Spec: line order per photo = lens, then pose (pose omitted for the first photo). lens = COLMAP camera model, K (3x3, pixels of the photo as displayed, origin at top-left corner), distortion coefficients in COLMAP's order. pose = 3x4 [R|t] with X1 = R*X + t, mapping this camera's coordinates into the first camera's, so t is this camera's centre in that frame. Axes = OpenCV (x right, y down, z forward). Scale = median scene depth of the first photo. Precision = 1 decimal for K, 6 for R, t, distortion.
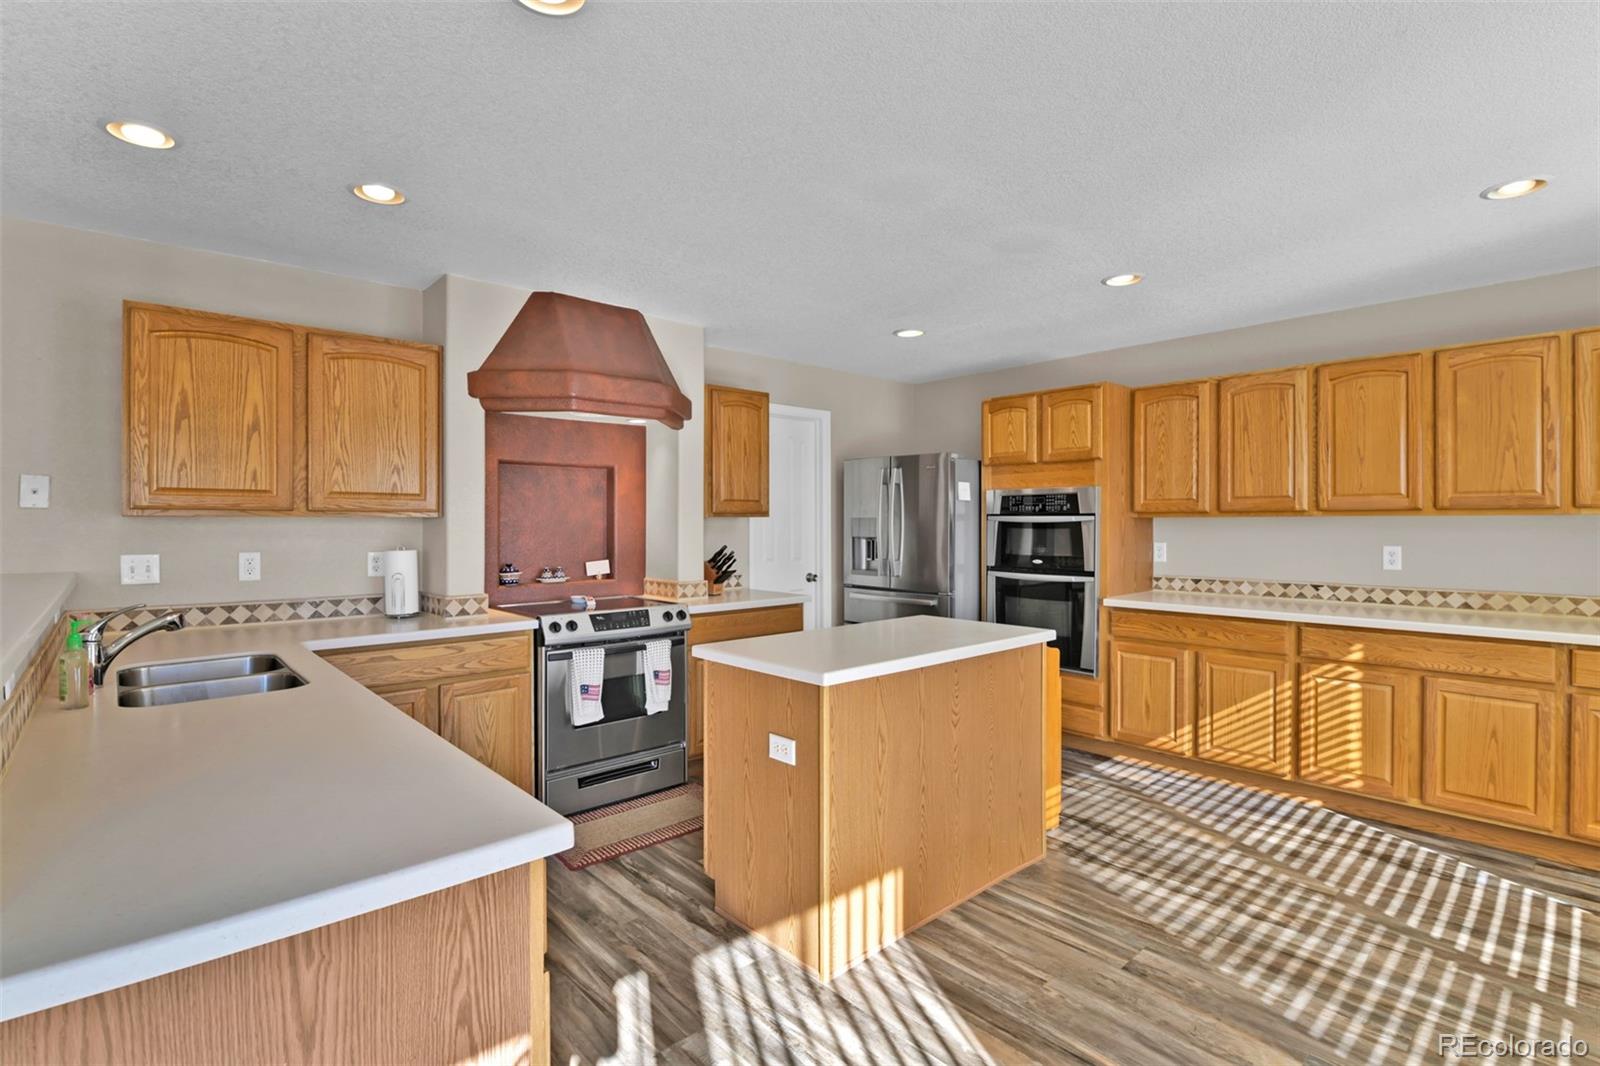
lens RADIAL K [[778.6, 0, 833.9], [0, 778.6, 527.1], [0, 0, 1]] dist [-0.006375, -0.000863]
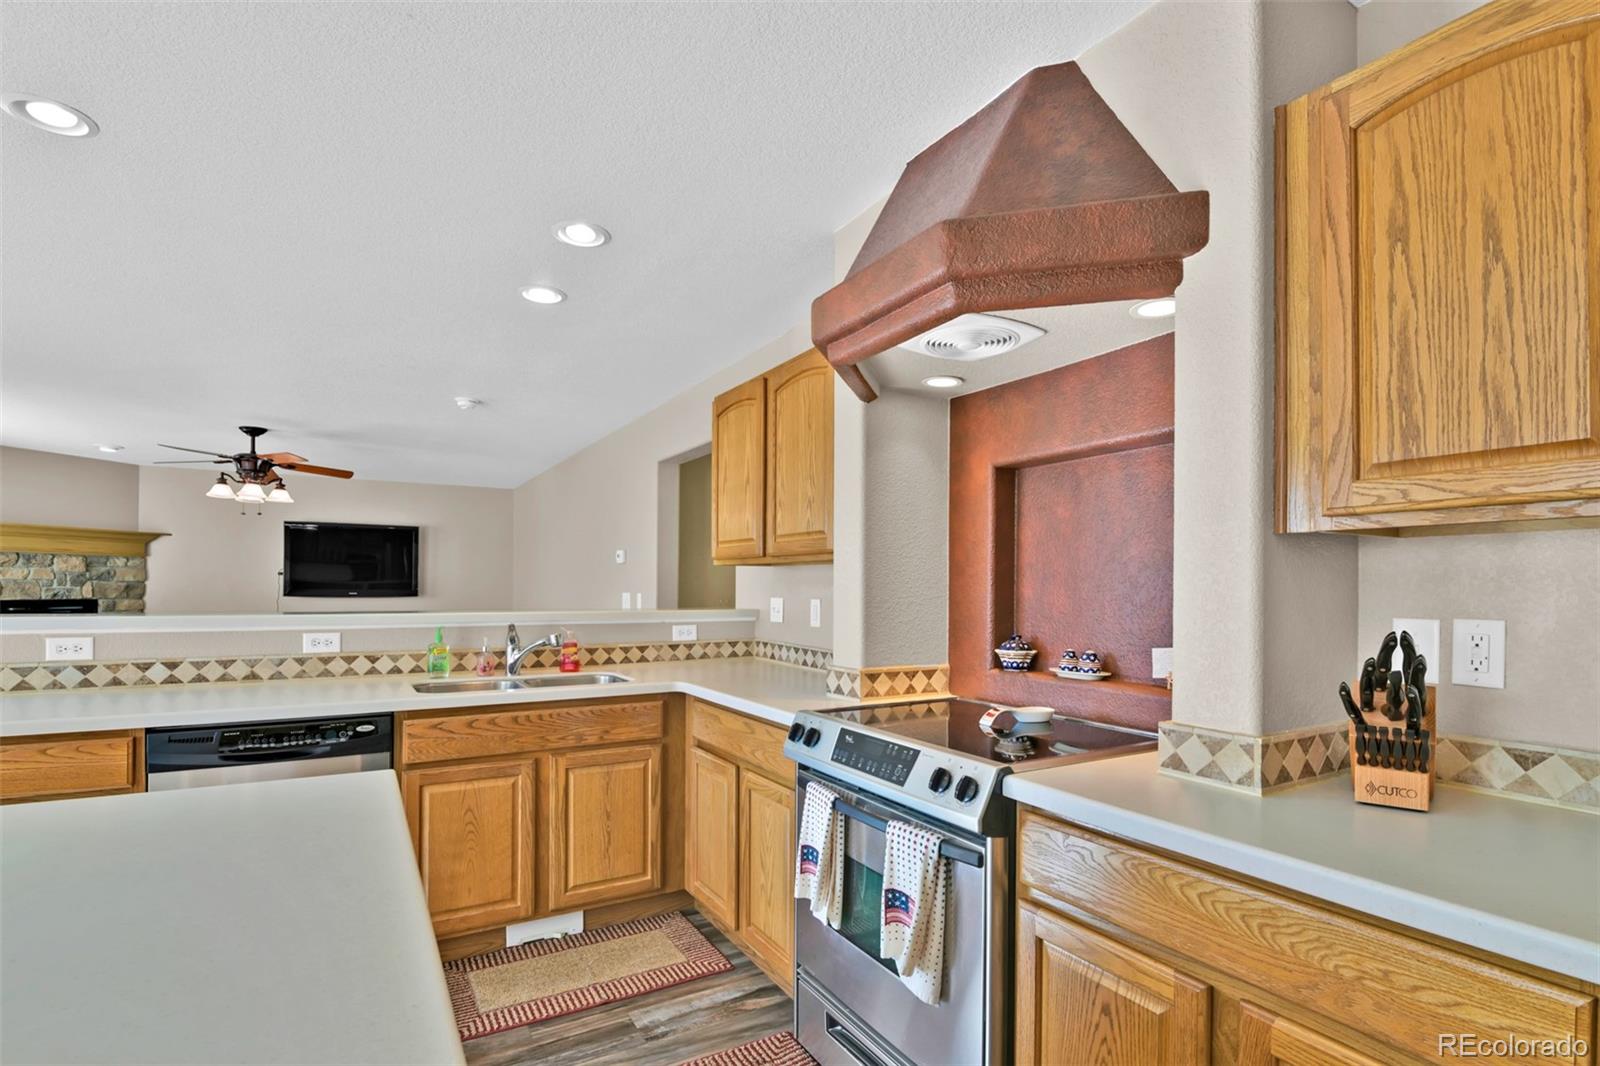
lens RADIAL K [[755.1, 0, 738.2], [0, 755.1, 578.3], [0, 0, 1]] dist [0.000199, -0.004496]
pose [[-0.263766, -0.009117, -0.964544, 0.200355], [-0.011542, 0.999914, -0.006295, 0.010517], [0.964518, 0.009472, -0.263849, 0.983051]]
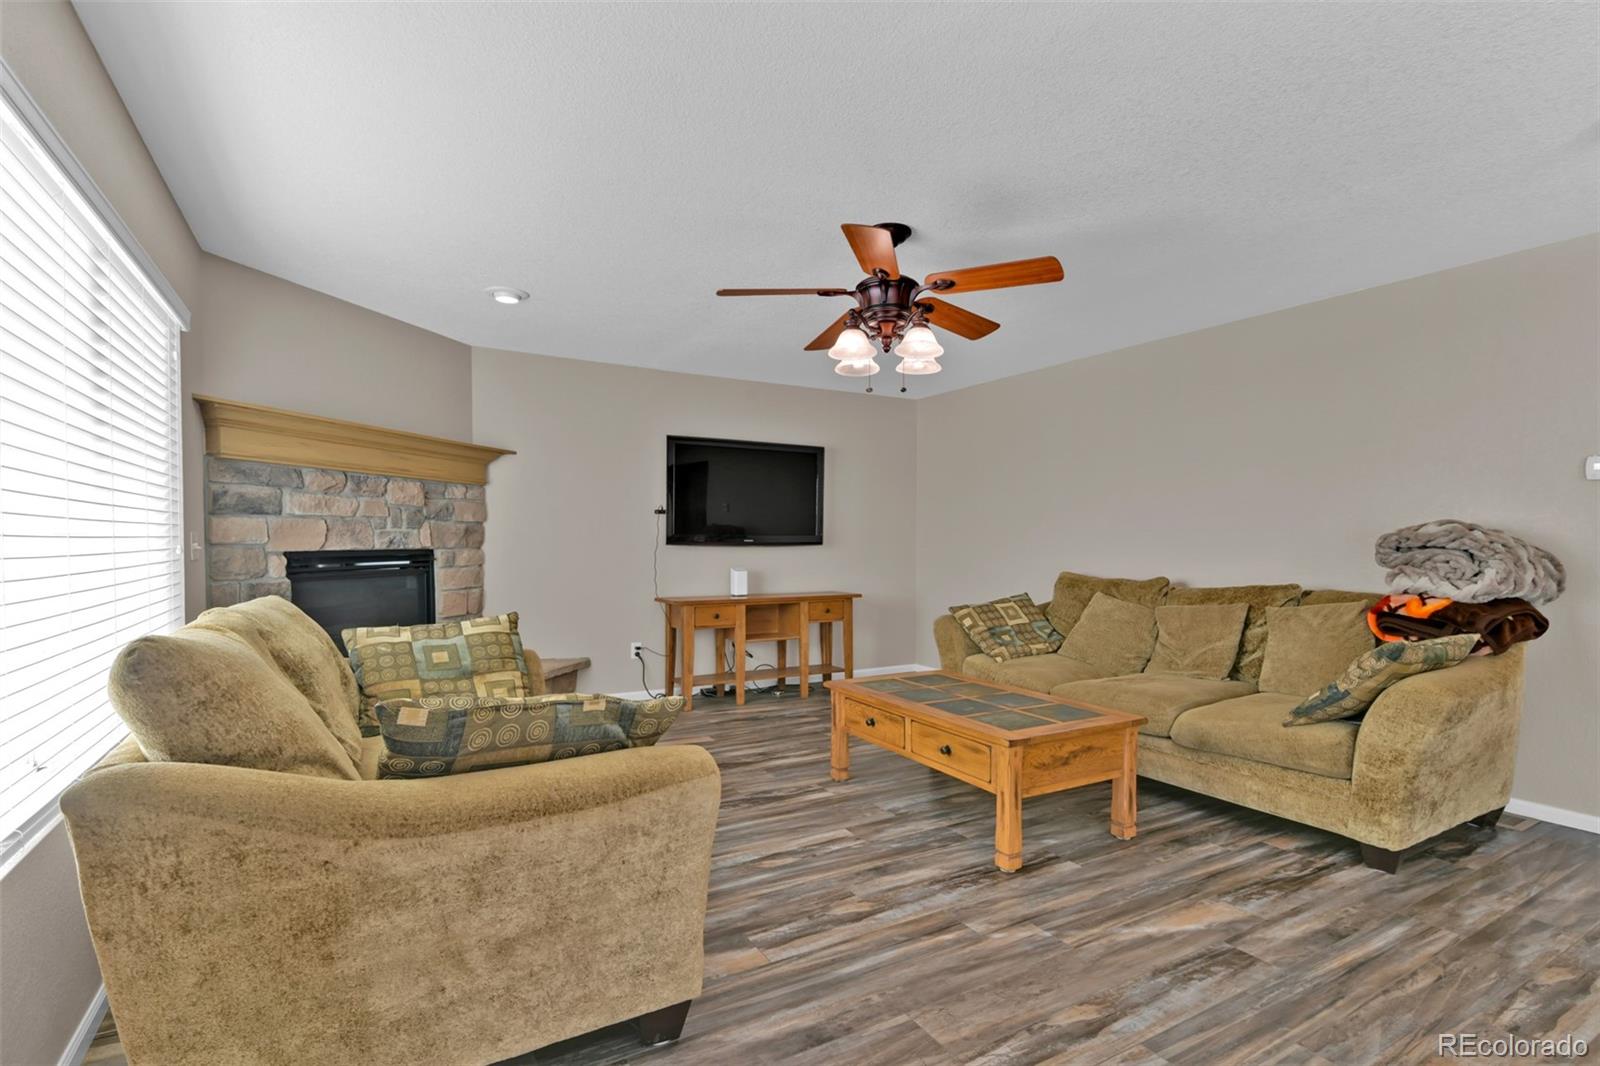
lens RADIAL K [[740.9, 0, 805.9], [0, 740.9, 551.7], [0, 0, 1]] dist [0.000295, -0.000670]
pose [[-0.224852, 0.018824, -0.974211, -0.193885], [-0.010016, 0.999716, 0.021629, 0.043902], [0.974342, 0.014621, -0.224599, -0.294833]]
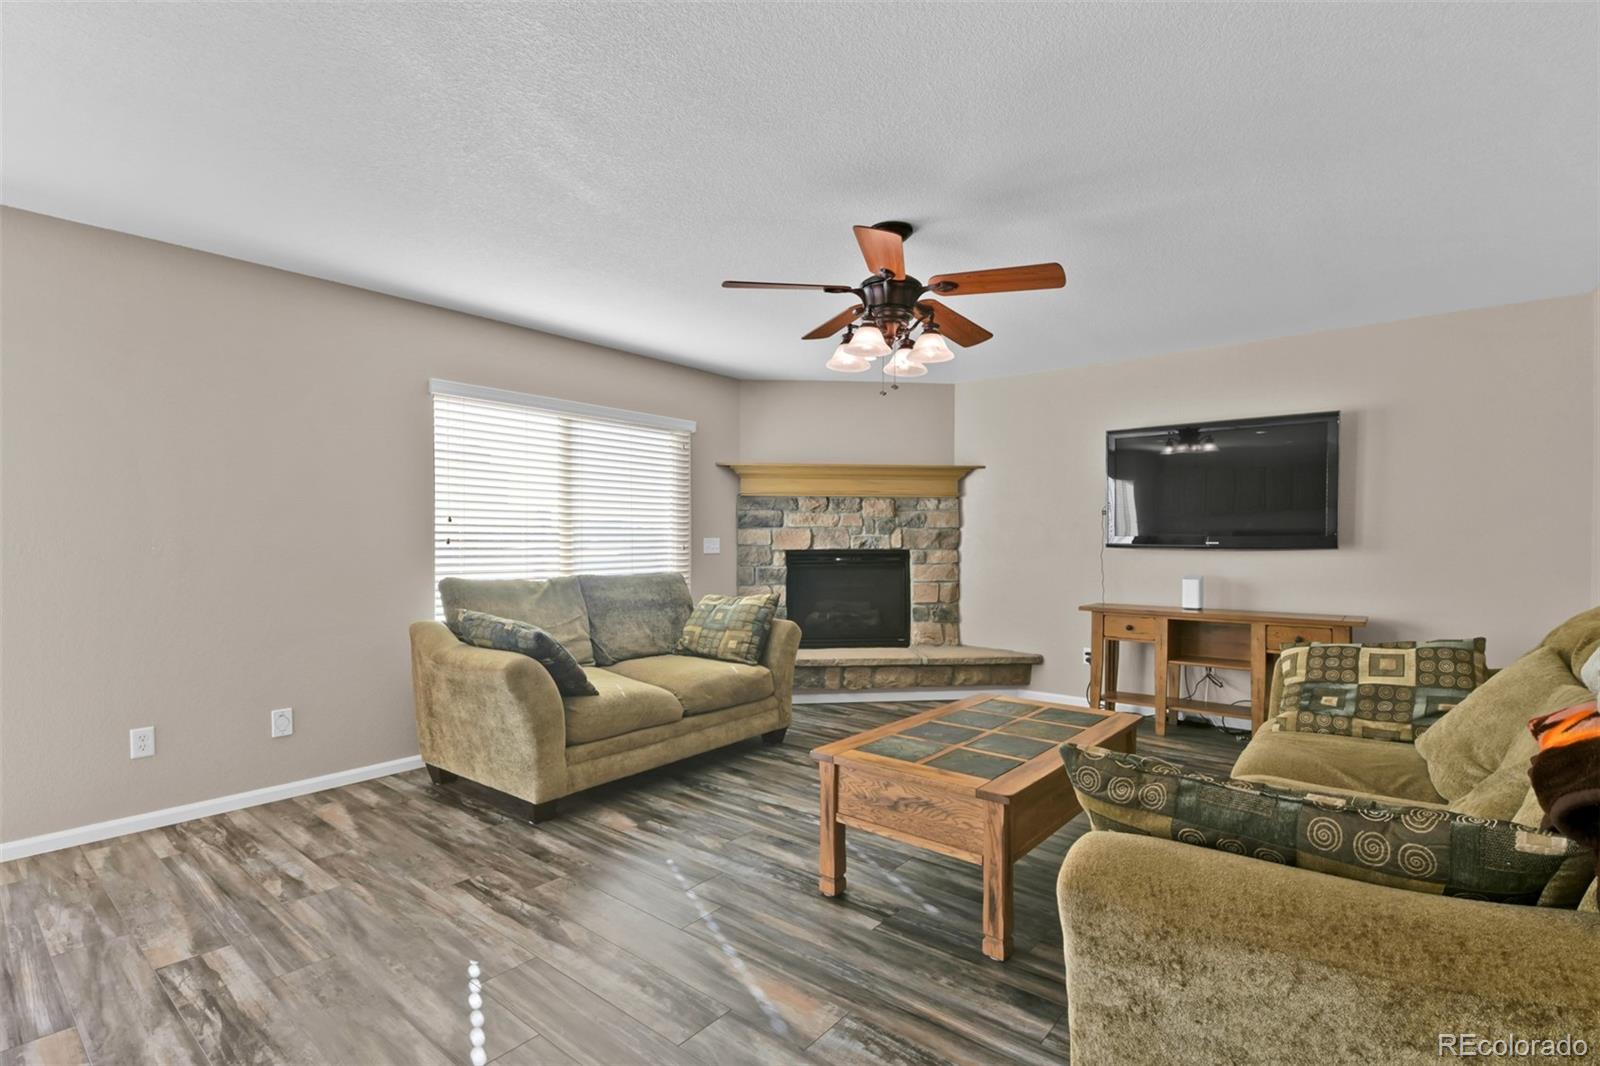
lens RADIAL K [[750.0, 0, 817.1], [0, 750.0, 537.5], [0, 0, 1]] dist [0.000684, -0.000231]
pose [[-0.987340, 0.002966, -0.158593, -0.825477], [0.002220, 0.999986, 0.004881, 0.037789], [0.158606, 0.004468, -0.987332, 0.426608]]
